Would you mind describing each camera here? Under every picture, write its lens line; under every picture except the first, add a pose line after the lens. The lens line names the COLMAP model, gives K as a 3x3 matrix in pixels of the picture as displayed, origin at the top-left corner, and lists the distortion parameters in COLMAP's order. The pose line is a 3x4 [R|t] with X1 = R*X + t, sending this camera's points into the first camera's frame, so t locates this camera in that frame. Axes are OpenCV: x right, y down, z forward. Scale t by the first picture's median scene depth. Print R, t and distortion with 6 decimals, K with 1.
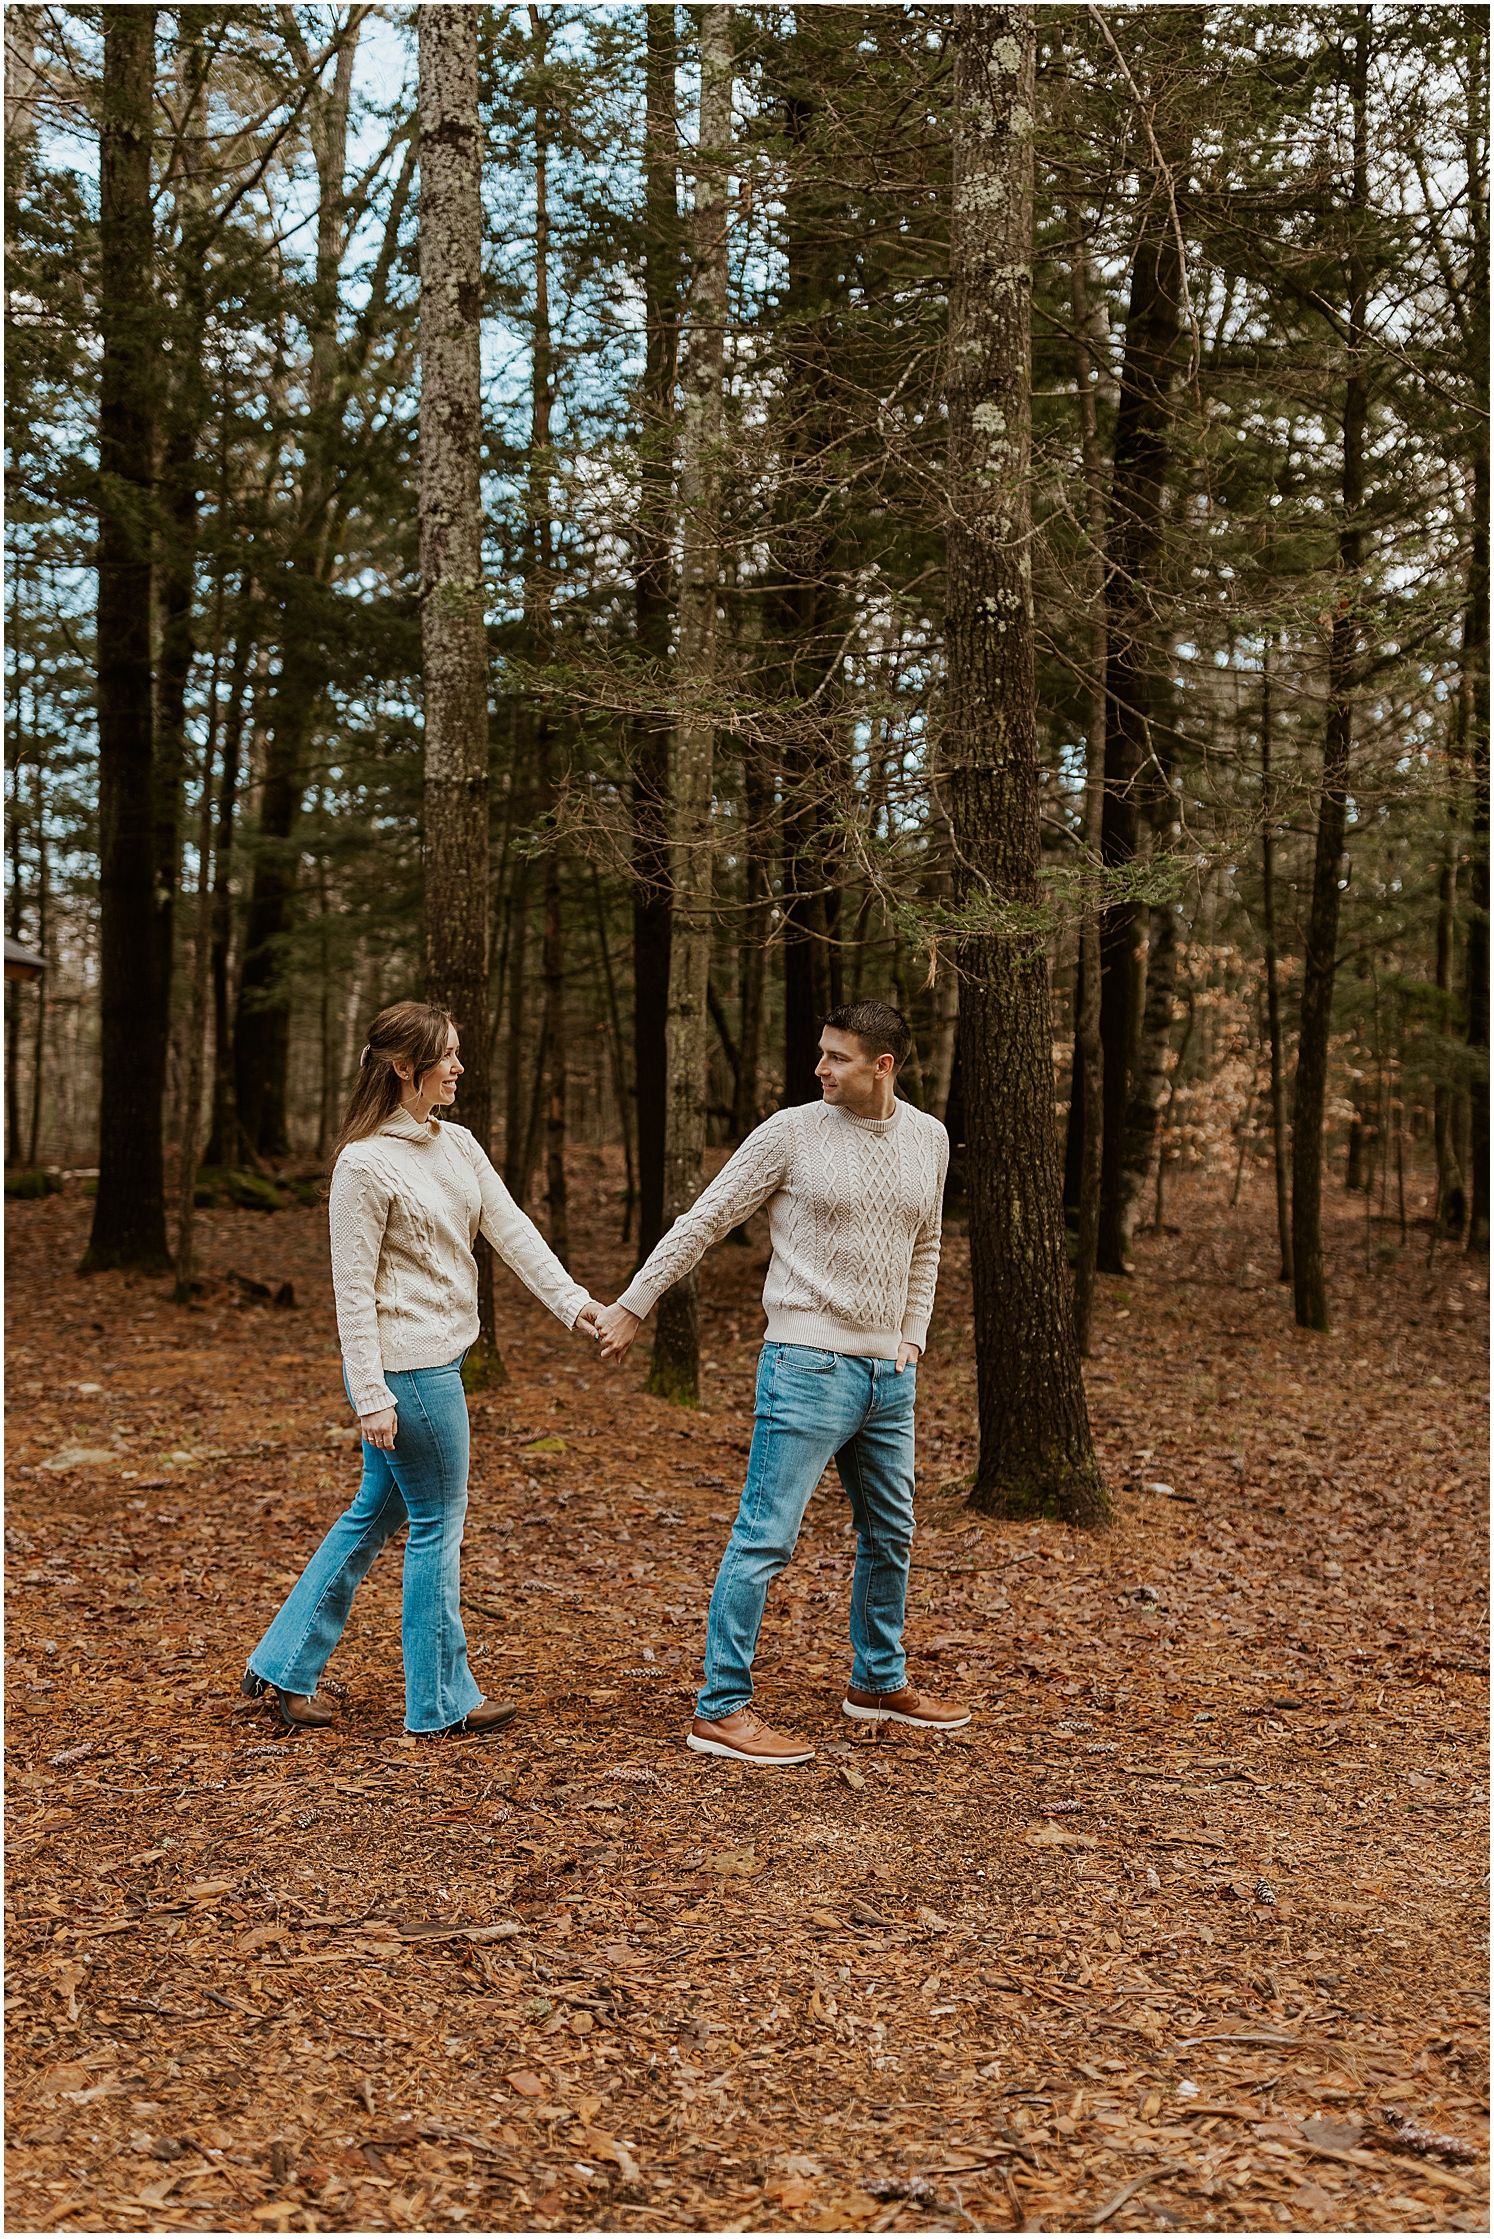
lens RADIAL K [[2270.0, 0, 682.9], [0, 2270.0, 1132.4], [0, 0, 1]] dist [0.029559, -0.039961]
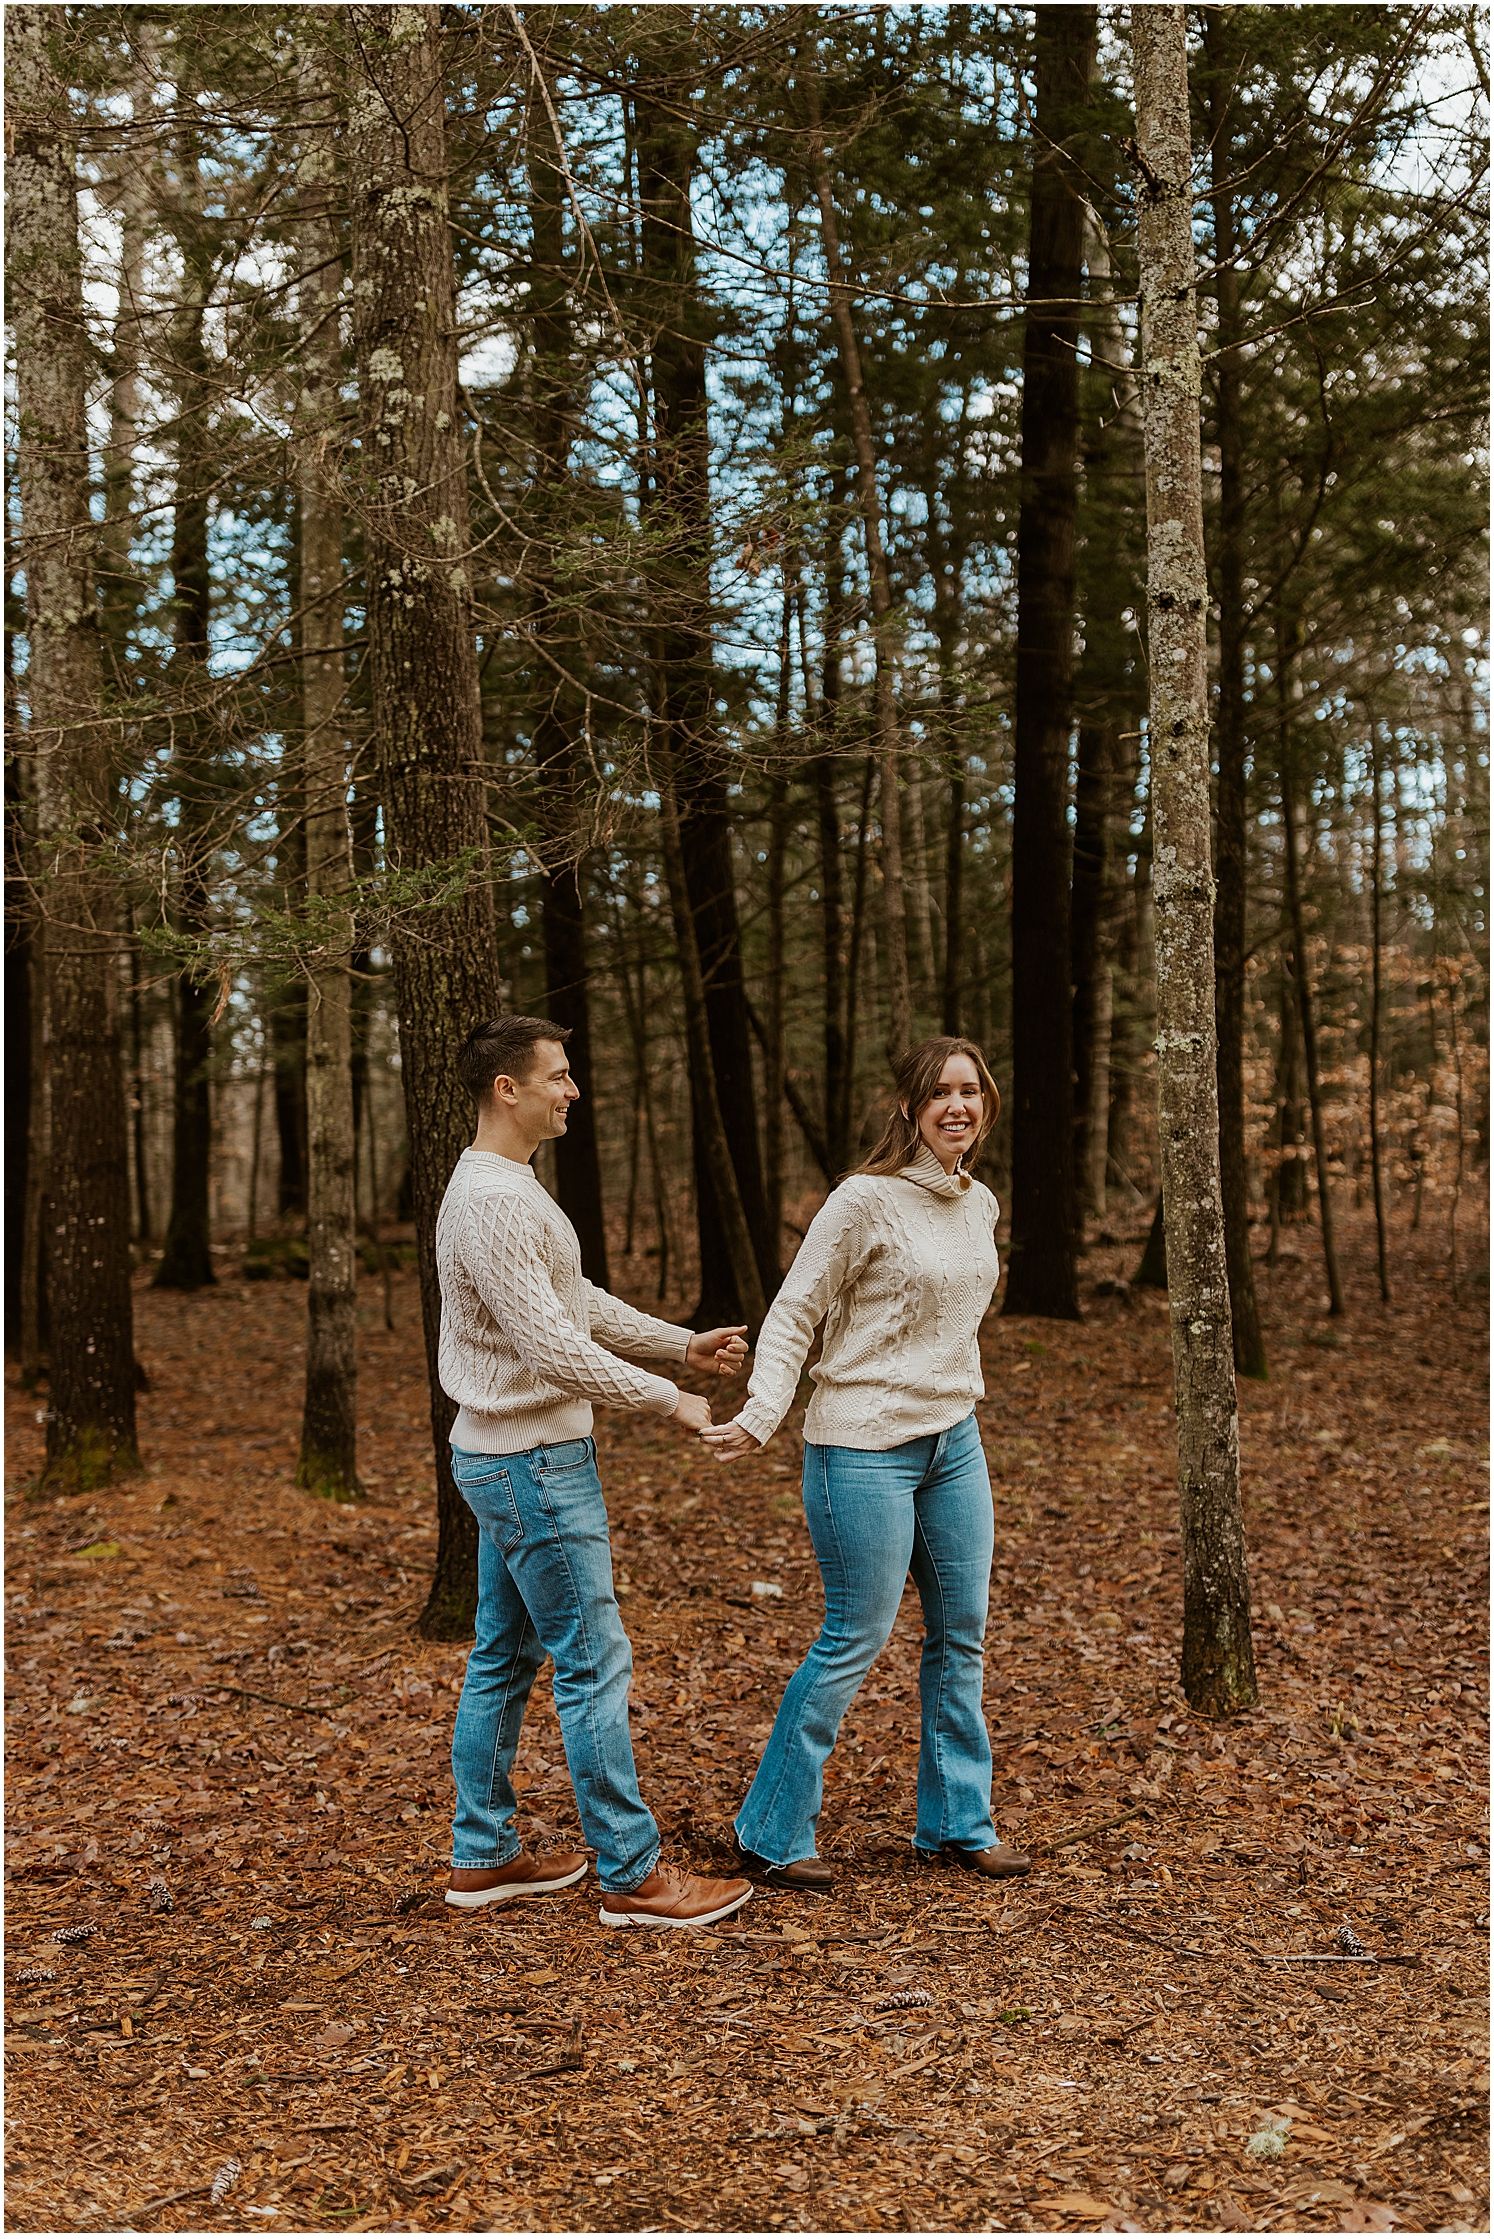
lens RADIAL K [[2204.1, 0, 816.4], [0, 2204.1, 1122.2], [0, 0, 1]] dist [0.011362, 0.007319]
pose [[0.981709, -0.053369, -0.182752, 0.526325], [0.049079, 0.998405, -0.027919, 0.007693], [0.183950, 0.018439, 0.982763, 0.250432]]
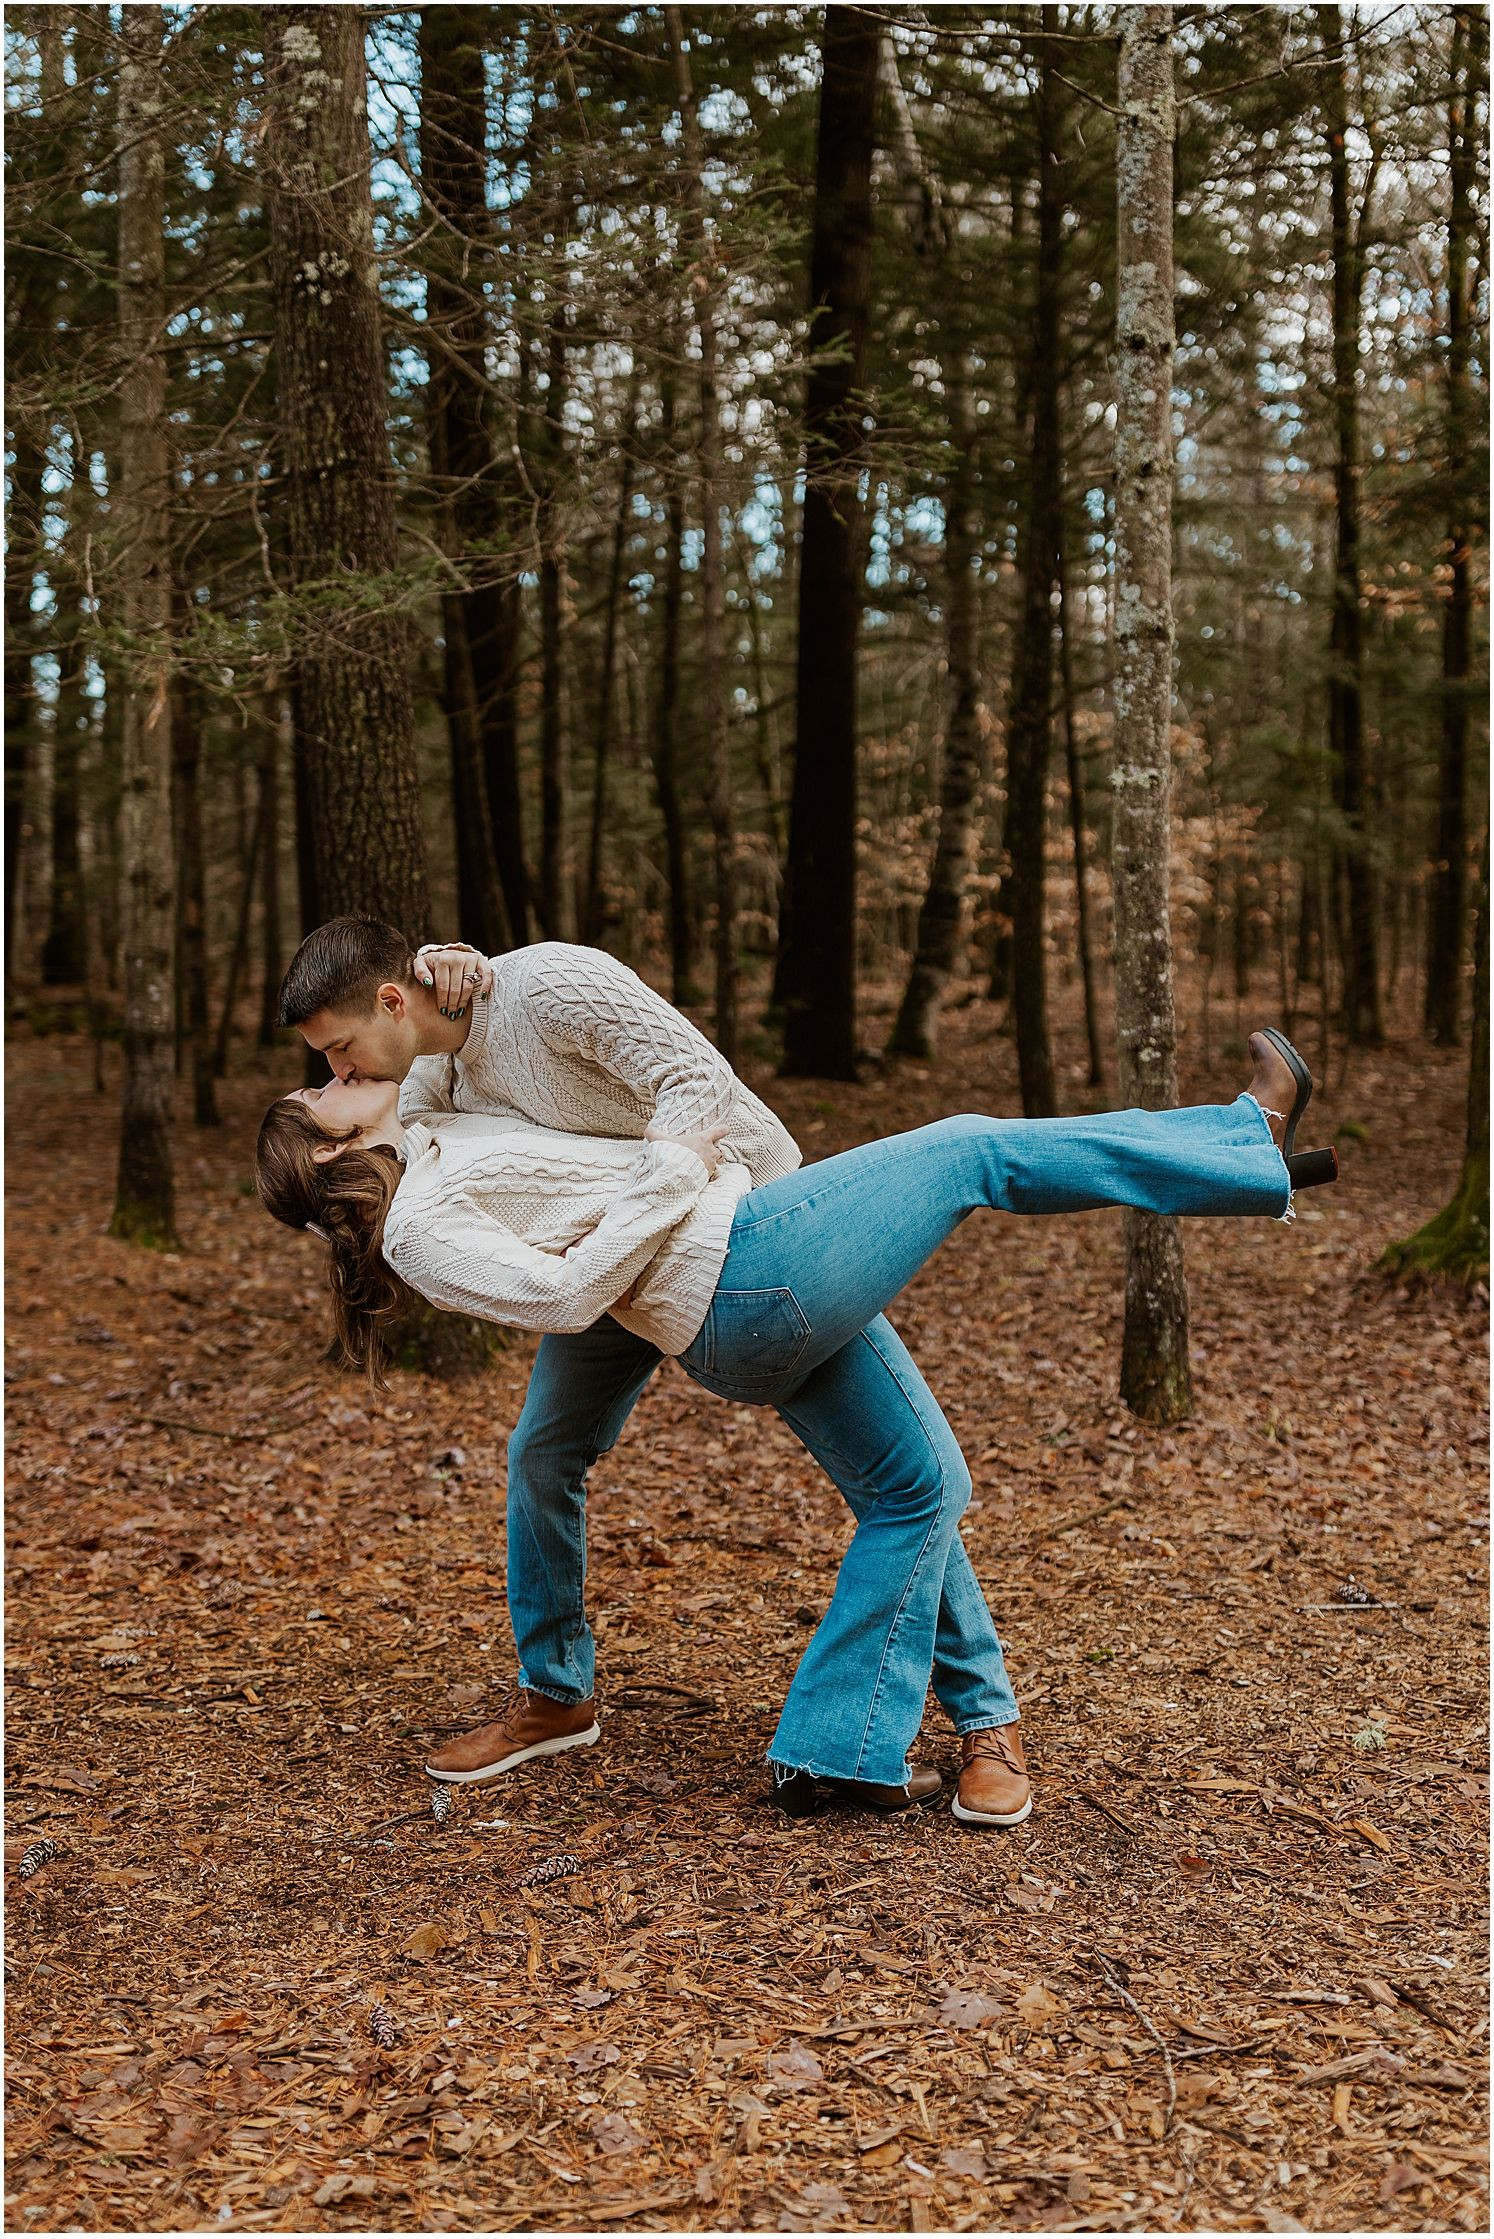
lens RADIAL K [[2425.5, 0, 753.9], [0, 2425.5, 1019.5], [0, 0, 1]] dist [0.015618, -0.004469]
pose [[0.999055, -0.031905, -0.029513, 0.379005], [0.032651, 0.999150, 0.025161, 0.027337], [0.028685, -0.026101, 0.999248, 0.139017]]
